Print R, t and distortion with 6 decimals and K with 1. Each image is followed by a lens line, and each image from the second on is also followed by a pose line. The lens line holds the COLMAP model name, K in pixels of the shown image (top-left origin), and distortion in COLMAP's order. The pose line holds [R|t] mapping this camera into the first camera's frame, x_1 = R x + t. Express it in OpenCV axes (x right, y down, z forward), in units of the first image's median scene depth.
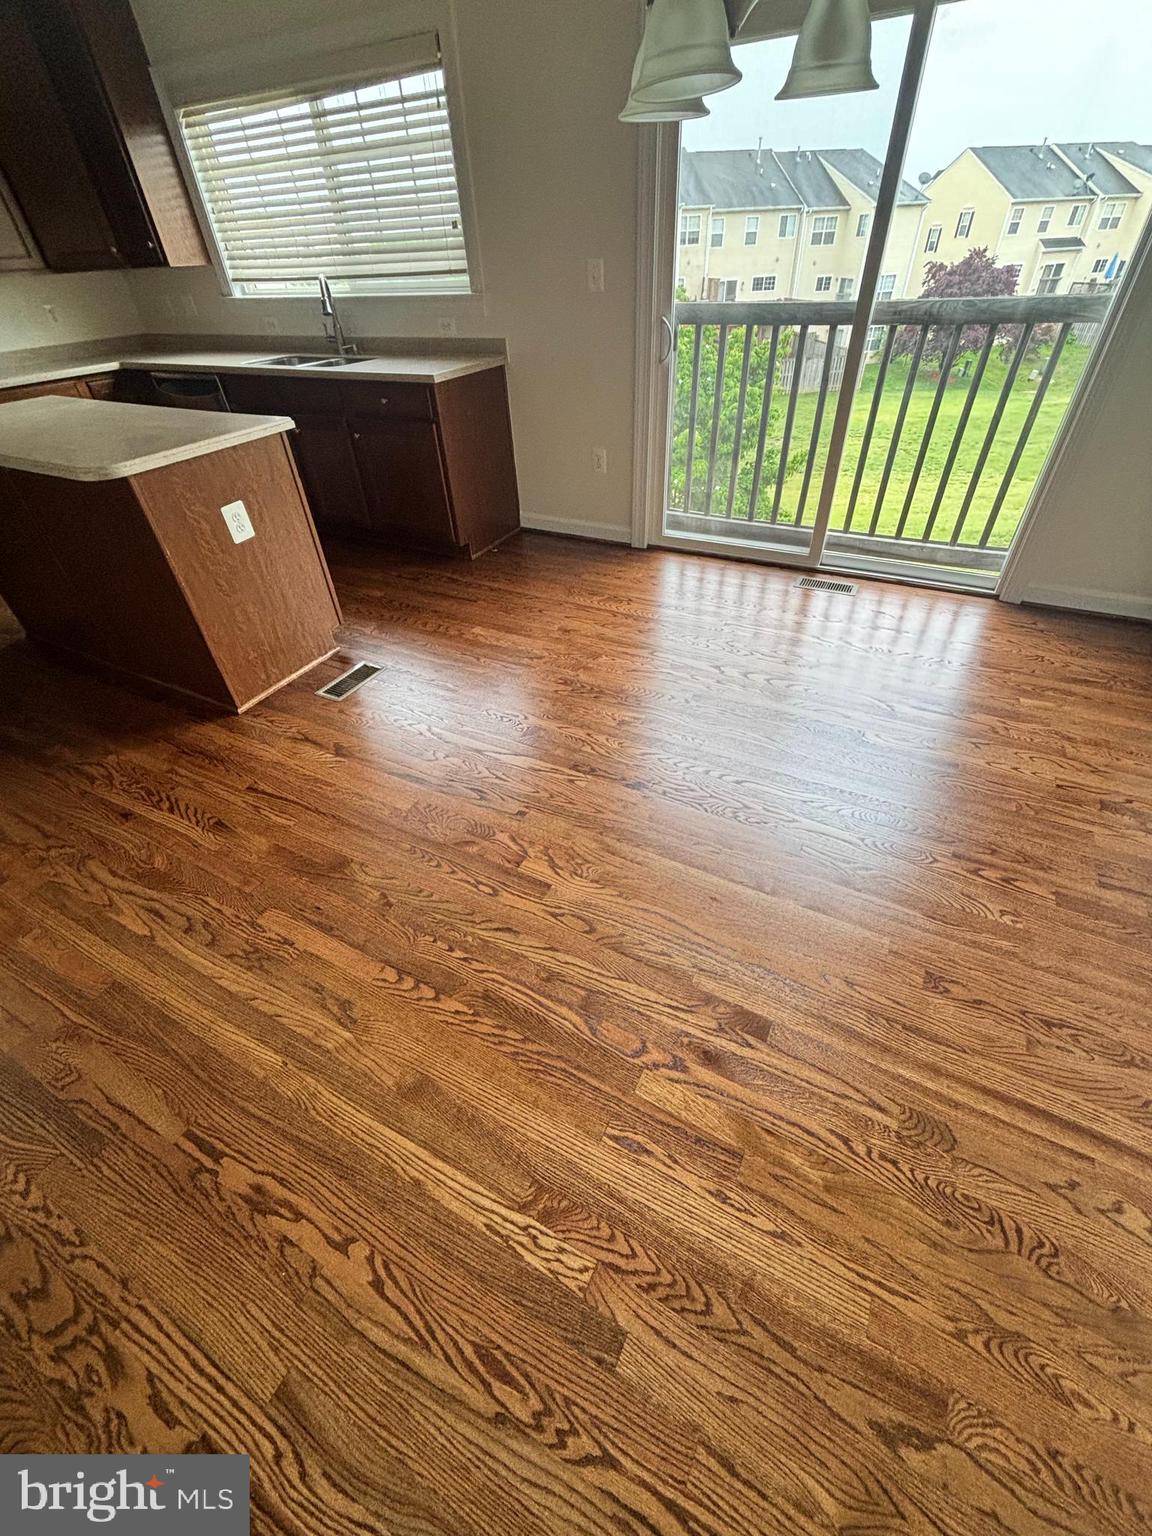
lens RADIAL K [[623.0, 0, 586.2], [0, 623.0, 768.1], [0, 0, 1]] dist [-0.001283, -0.000226]
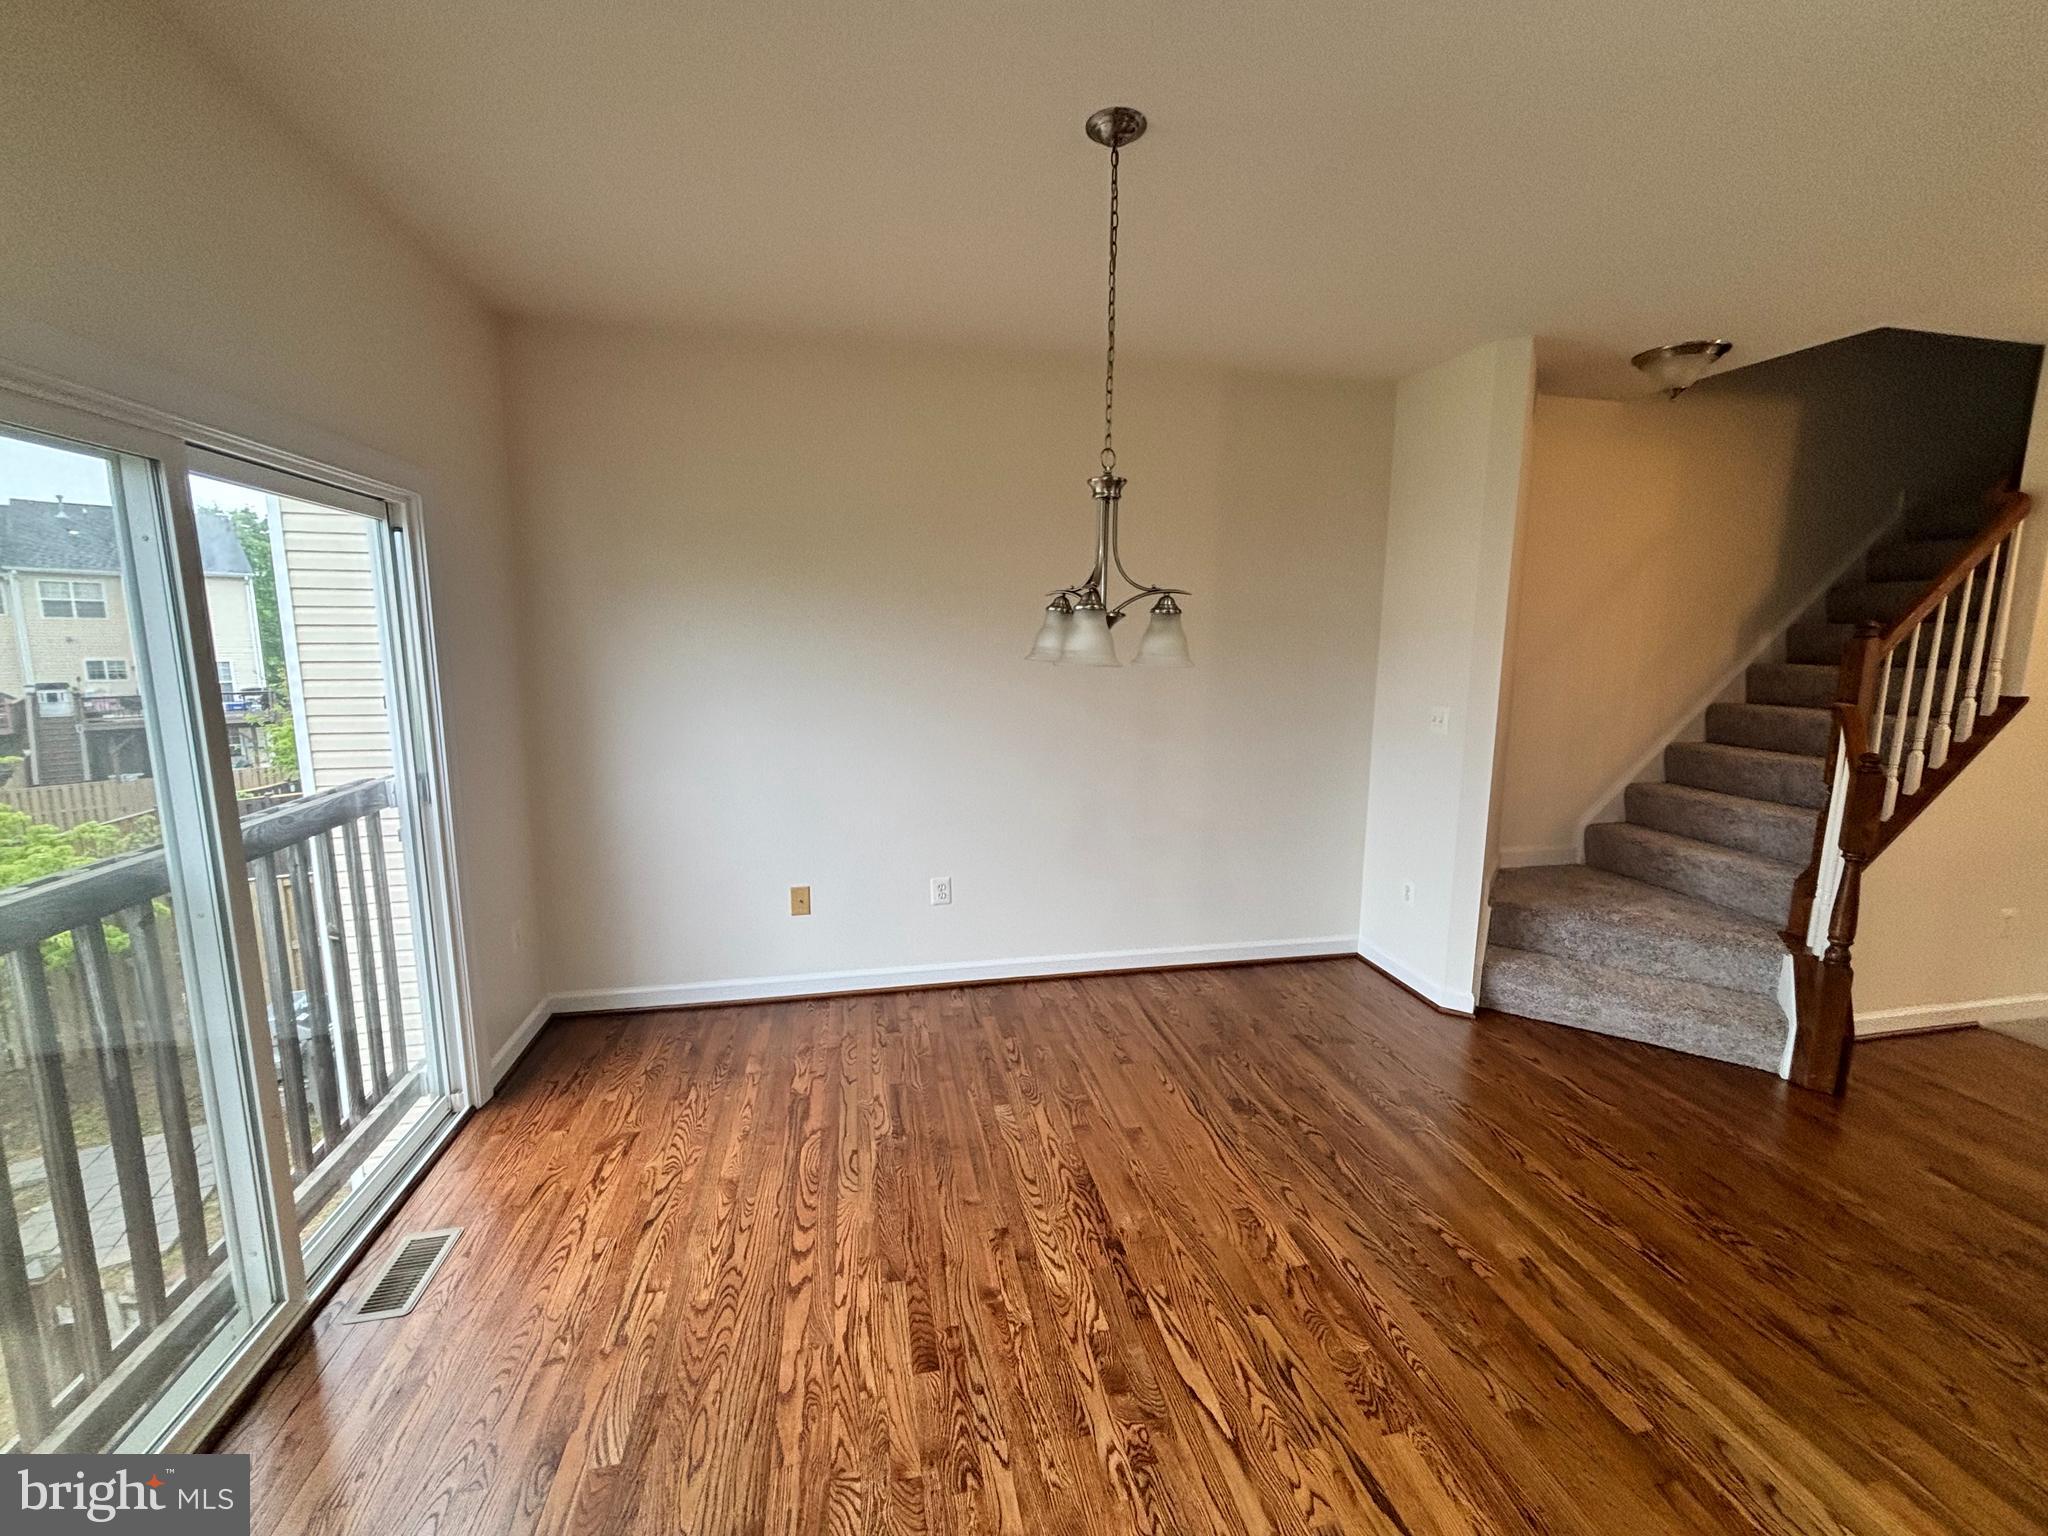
lens RADIAL K [[830.6, 0, 1024.0], [0, 830.6, 768.0], [0, 0, 1]] dist [-0.001283, -0.000226]
pose [[-0.634071, -0.088636, 0.768178, -0.672428], [0.508403, 0.700732, 0.500500, -1.092471], [-0.582650, 0.707897, -0.399251, 1.151799]]
